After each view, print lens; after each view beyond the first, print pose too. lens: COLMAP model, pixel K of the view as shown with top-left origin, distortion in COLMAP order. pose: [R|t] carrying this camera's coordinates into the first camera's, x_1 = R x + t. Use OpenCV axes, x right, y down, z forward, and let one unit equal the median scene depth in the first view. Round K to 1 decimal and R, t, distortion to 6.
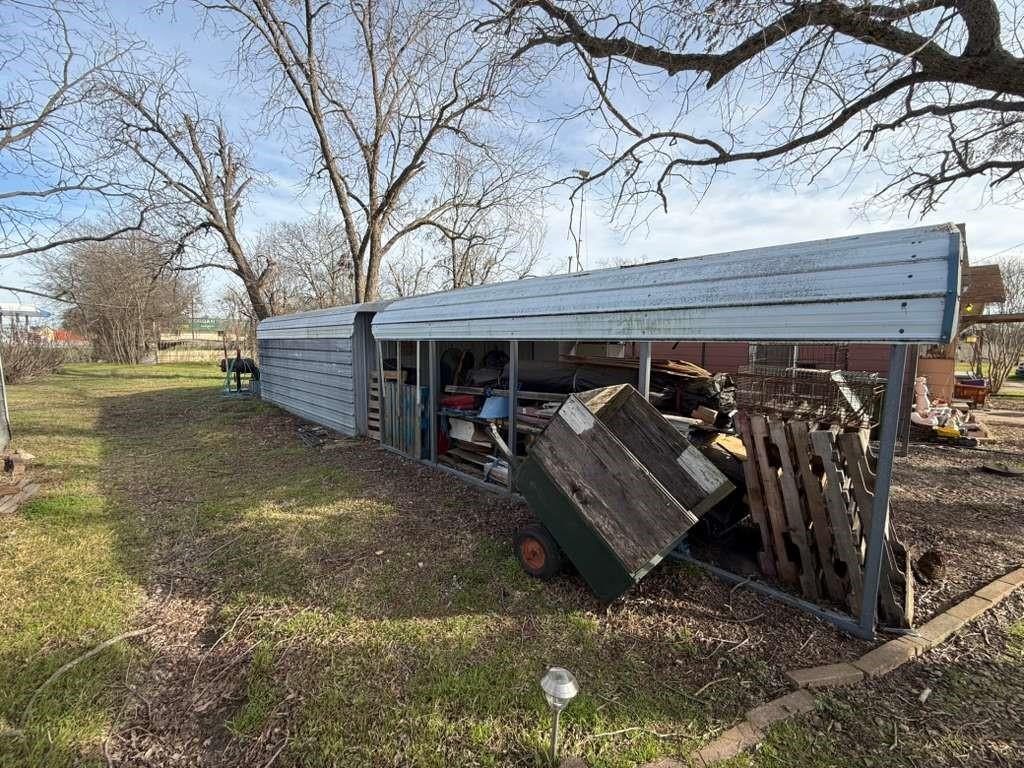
lens RADIAL K [[410.6, 0, 512.9], [0, 410.6, 382.6], [0, 0, 1]] dist [0.000486, 0.000137]
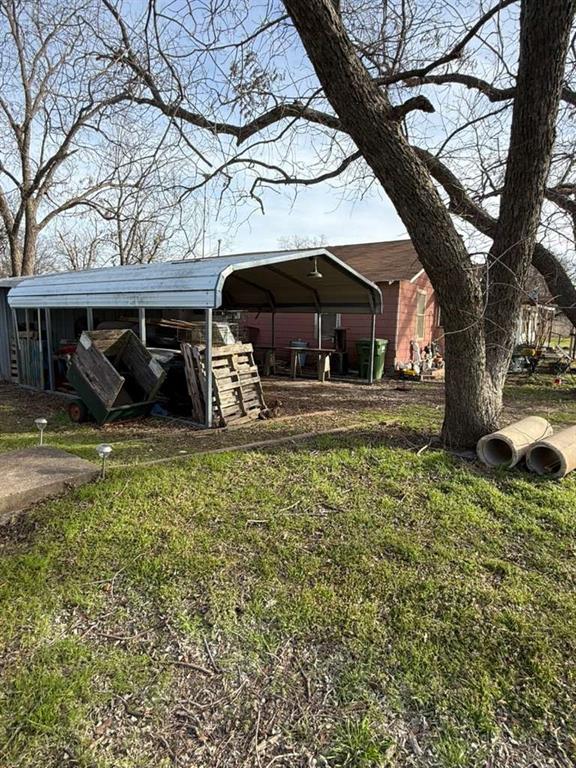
lens RADIAL K [[434.6, 0, 288.0], [0, 434.6, 384.0], [0, 0, 1]] dist [0.005827, 0.002564]
pose [[0.987383, -0.010221, 0.158022, 0.257051], [0.002585, 0.998822, 0.048453, 0.060776], [-0.158331, -0.047433, 0.986246, -0.439679]]
